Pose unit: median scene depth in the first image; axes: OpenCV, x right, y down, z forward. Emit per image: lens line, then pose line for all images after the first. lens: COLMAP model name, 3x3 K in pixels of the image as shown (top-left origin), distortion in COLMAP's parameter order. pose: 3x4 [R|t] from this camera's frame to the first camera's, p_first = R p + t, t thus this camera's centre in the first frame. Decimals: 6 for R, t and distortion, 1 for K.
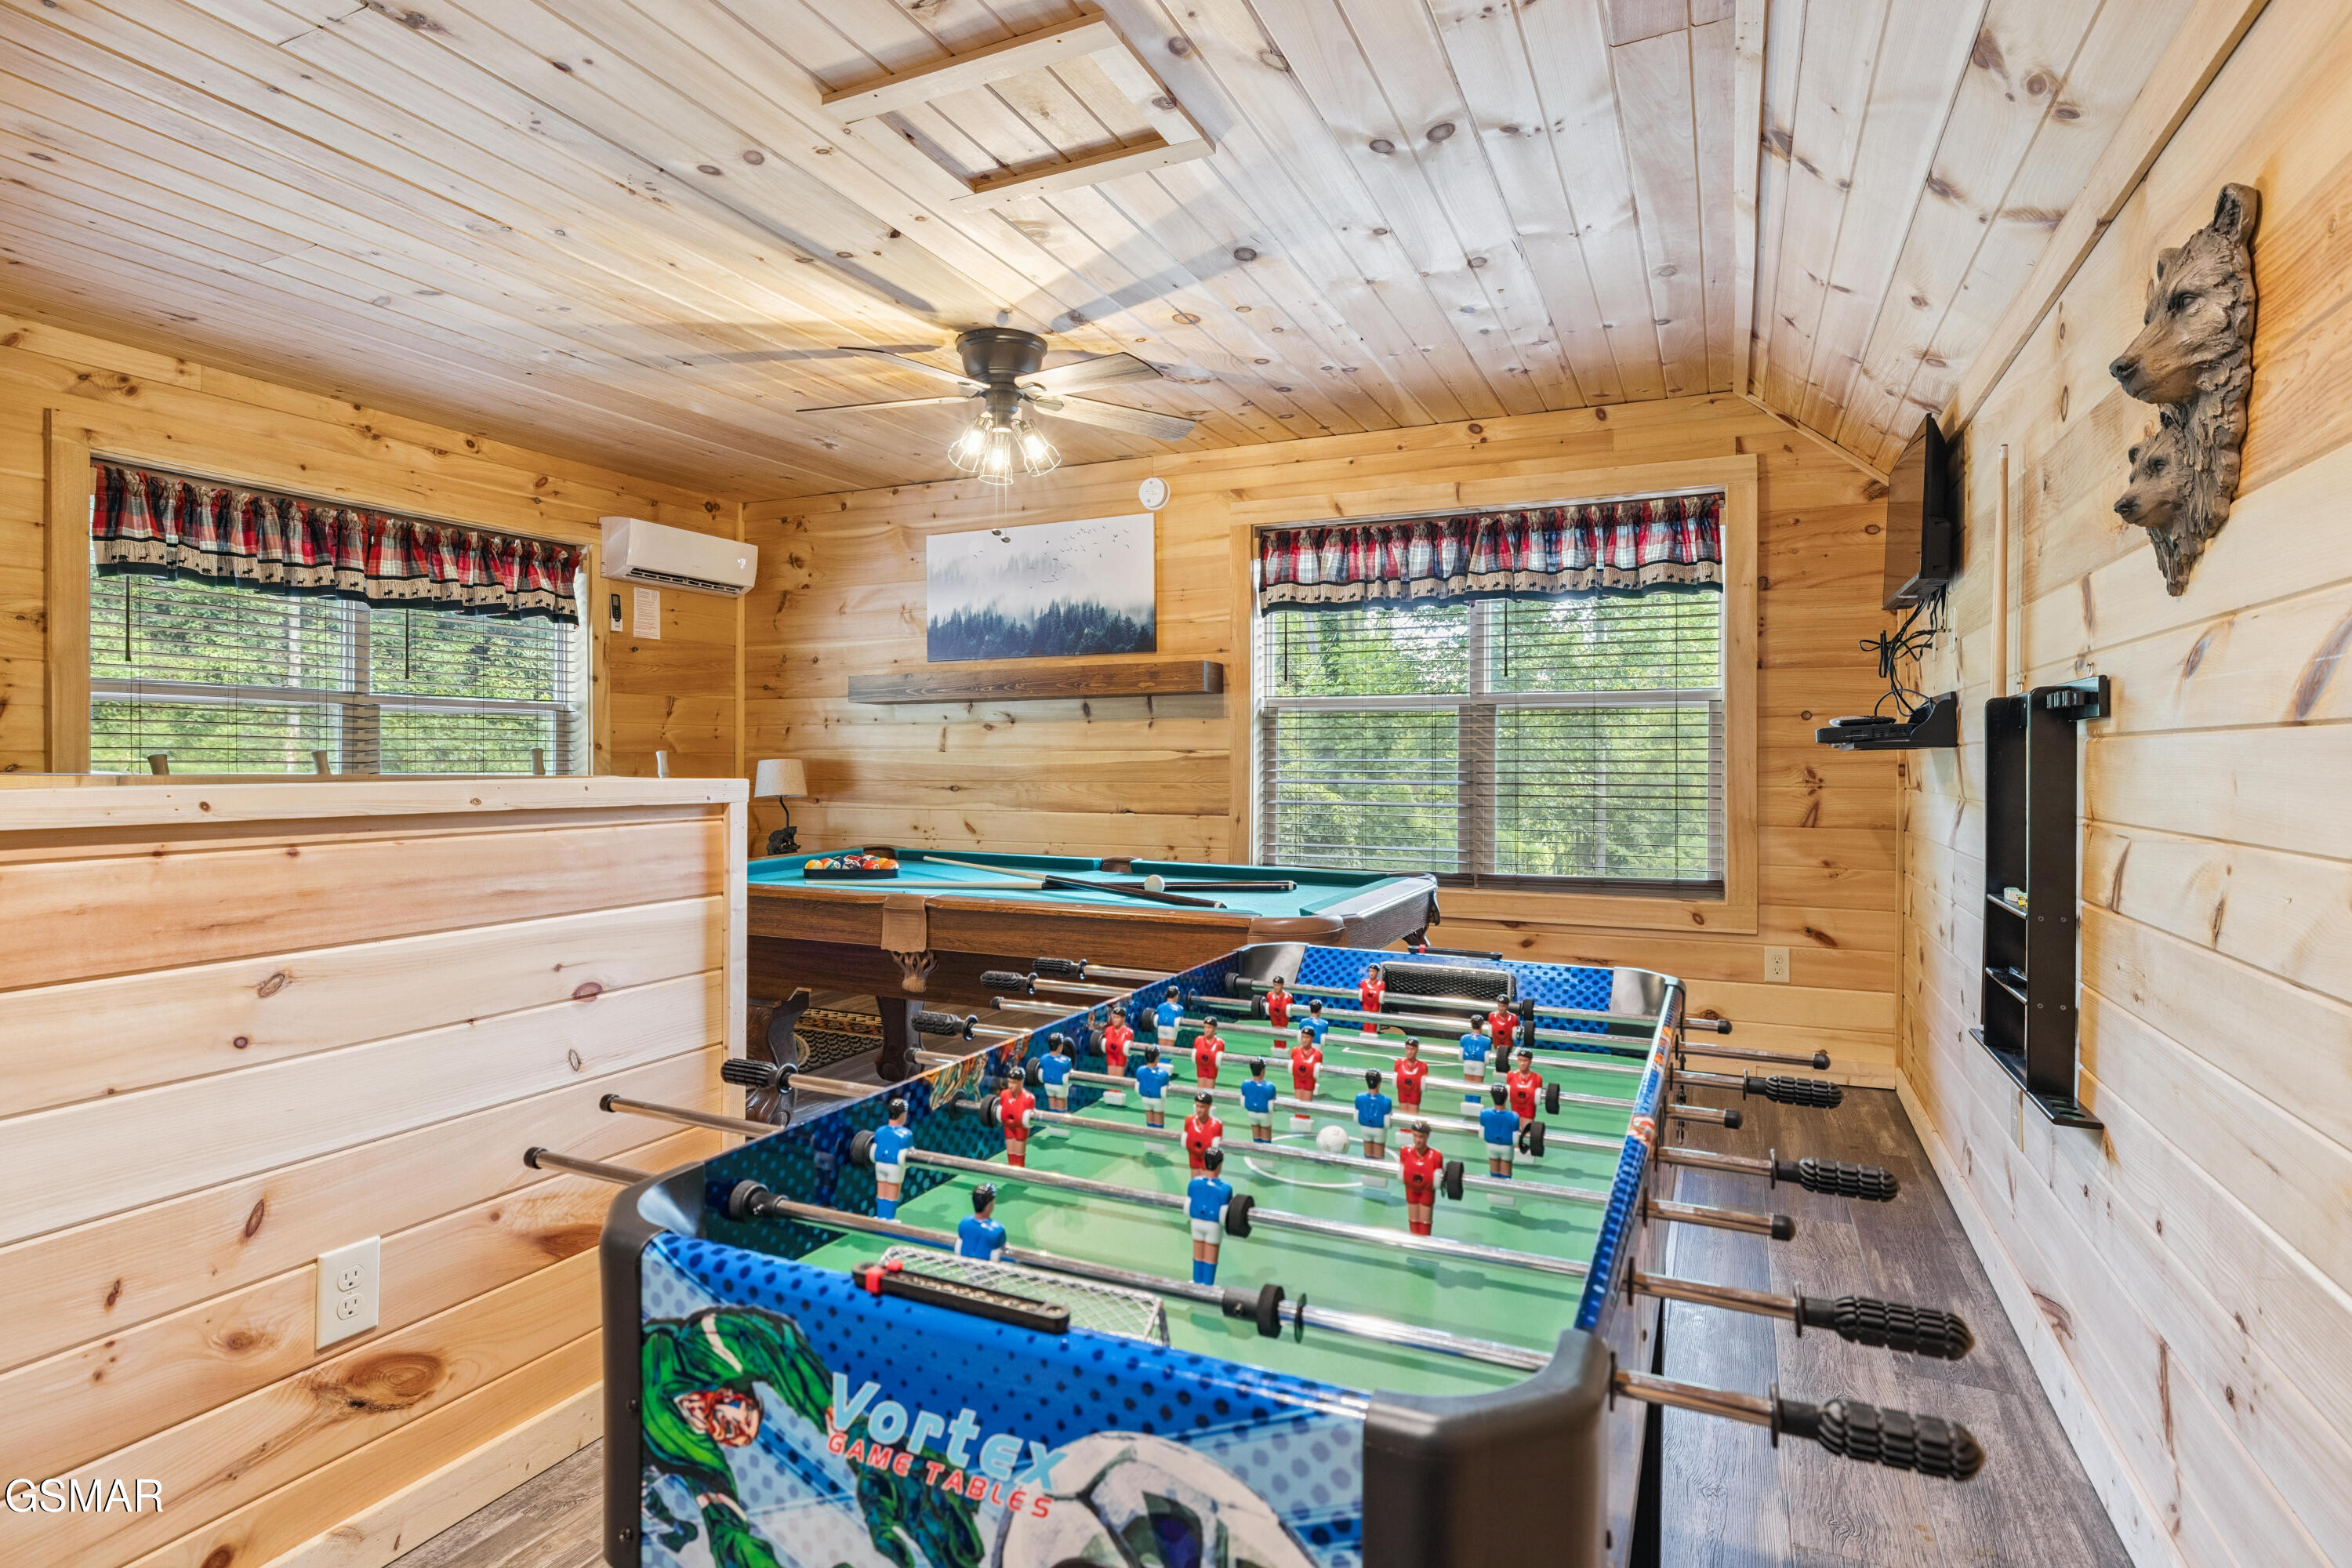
lens RADIAL K [[1215.0, 0, 1163.7], [0, 1215.0, 774.5], [0, 0, 1]] dist [-0.000580, 0.000502]
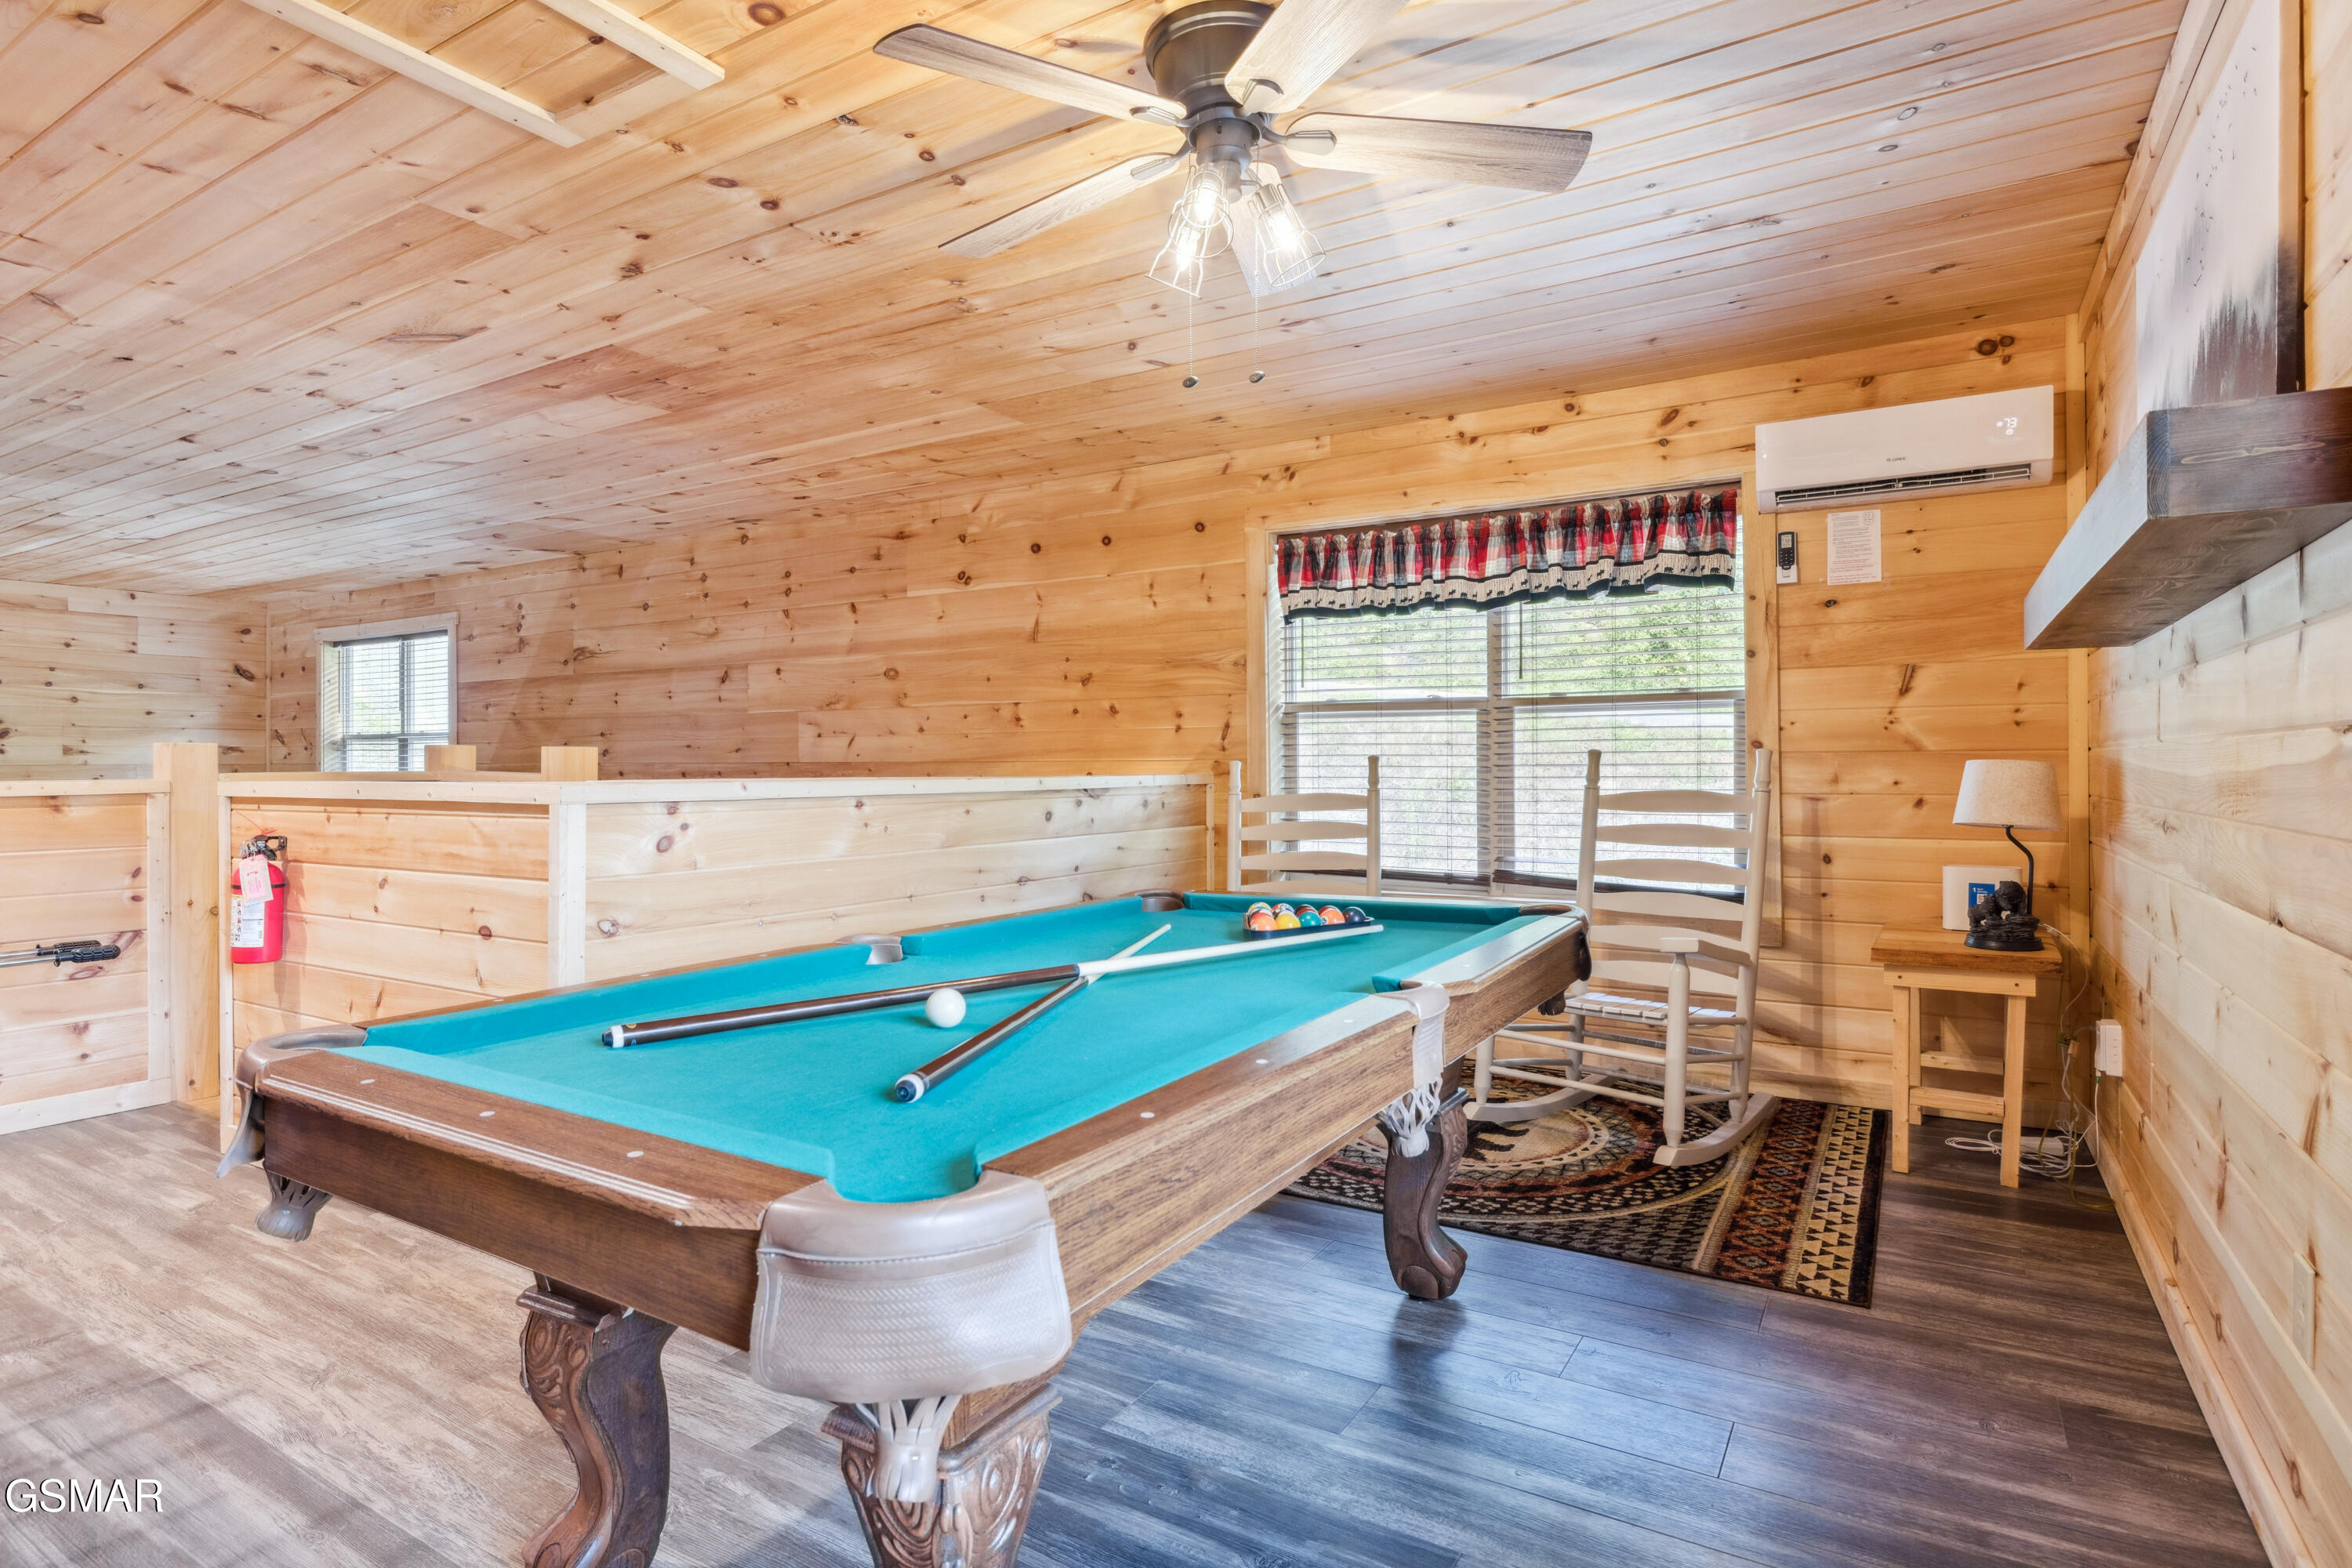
lens RADIAL K [[1215.0, 0, 1163.7], [0, 1215.0, 781.9], [0, 0, 1]] dist [-0.000580, 0.000502]
pose [[-0.123019, 0.016495, -0.992267, 0.342521], [-0.006806, 0.999824, 0.017465, -0.011636], [0.992381, 0.008902, -0.122885, 0.798751]]
